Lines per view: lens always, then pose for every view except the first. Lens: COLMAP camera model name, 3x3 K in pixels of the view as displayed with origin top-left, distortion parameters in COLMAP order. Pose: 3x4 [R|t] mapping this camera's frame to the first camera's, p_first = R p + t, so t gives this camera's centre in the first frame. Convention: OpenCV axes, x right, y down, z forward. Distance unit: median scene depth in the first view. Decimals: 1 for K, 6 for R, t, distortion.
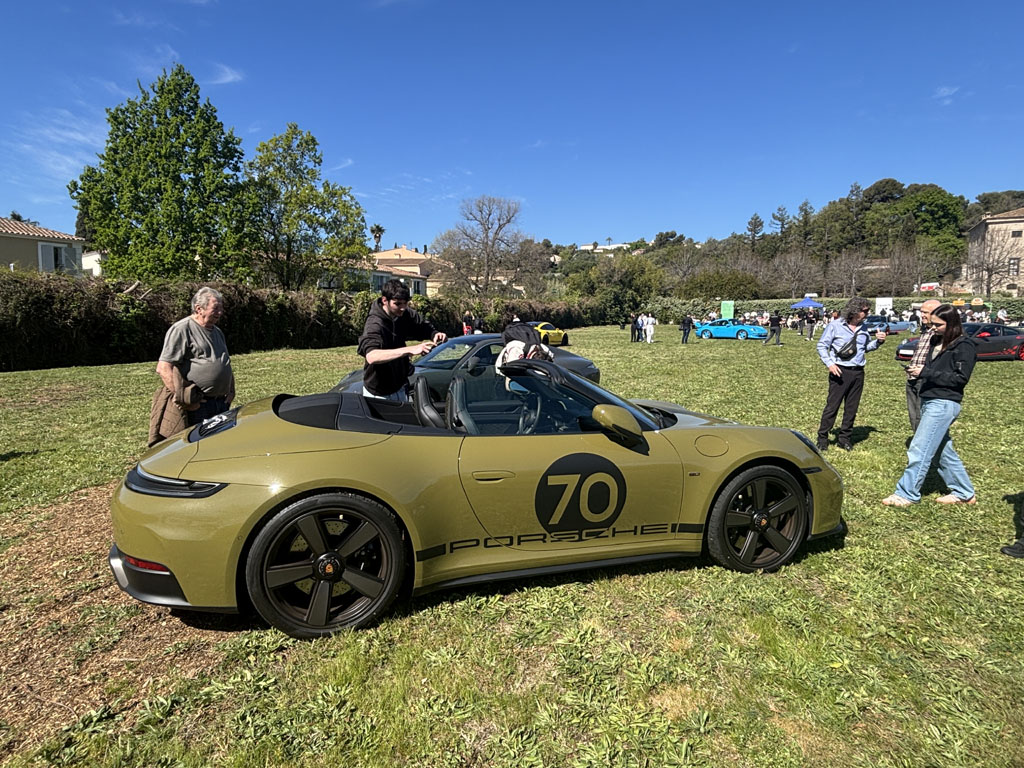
lens RADIAL K [[588.1, 0, 512.0], [0, 588.1, 384.0], [0, 0, 1]] dist [0.029455, -0.034343]
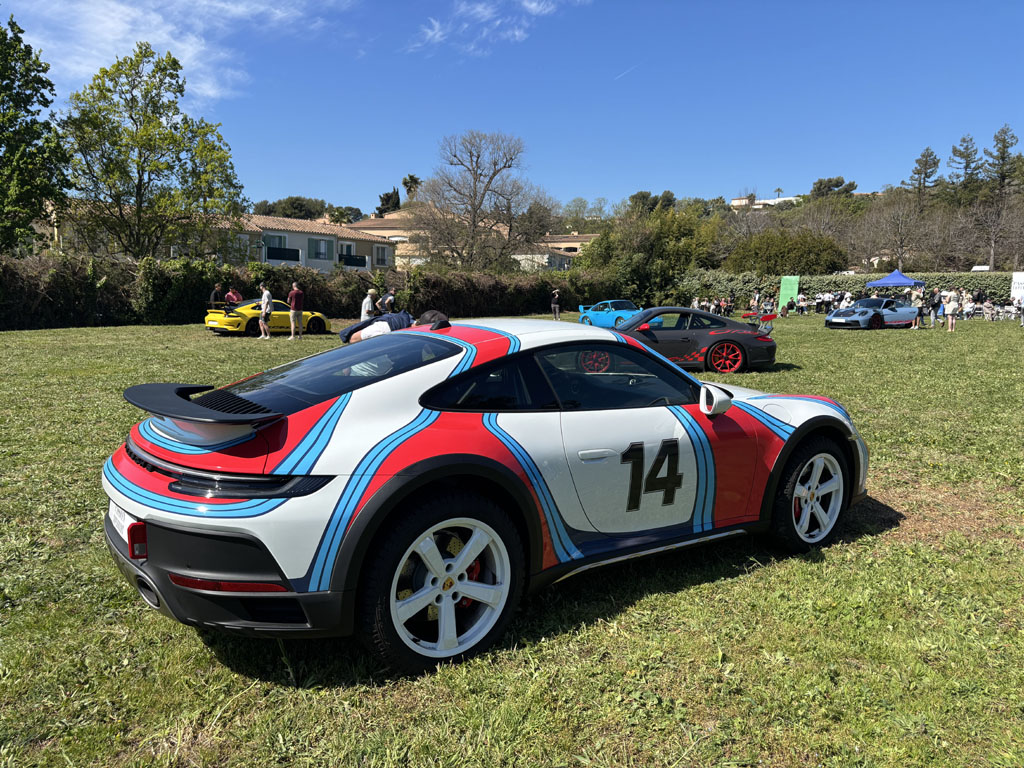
lens RADIAL K [[784.4, 0, 512.0], [0, 784.4, 384.0], [0, 0, 1]] dist [0.021390, -0.012745]
pose [[0.980649, 0.033224, -0.192934, 0.196047], [-0.034005, 0.999421, -0.000733, -0.004530], [0.192798, 0.007280, 0.981211, 0.046931]]
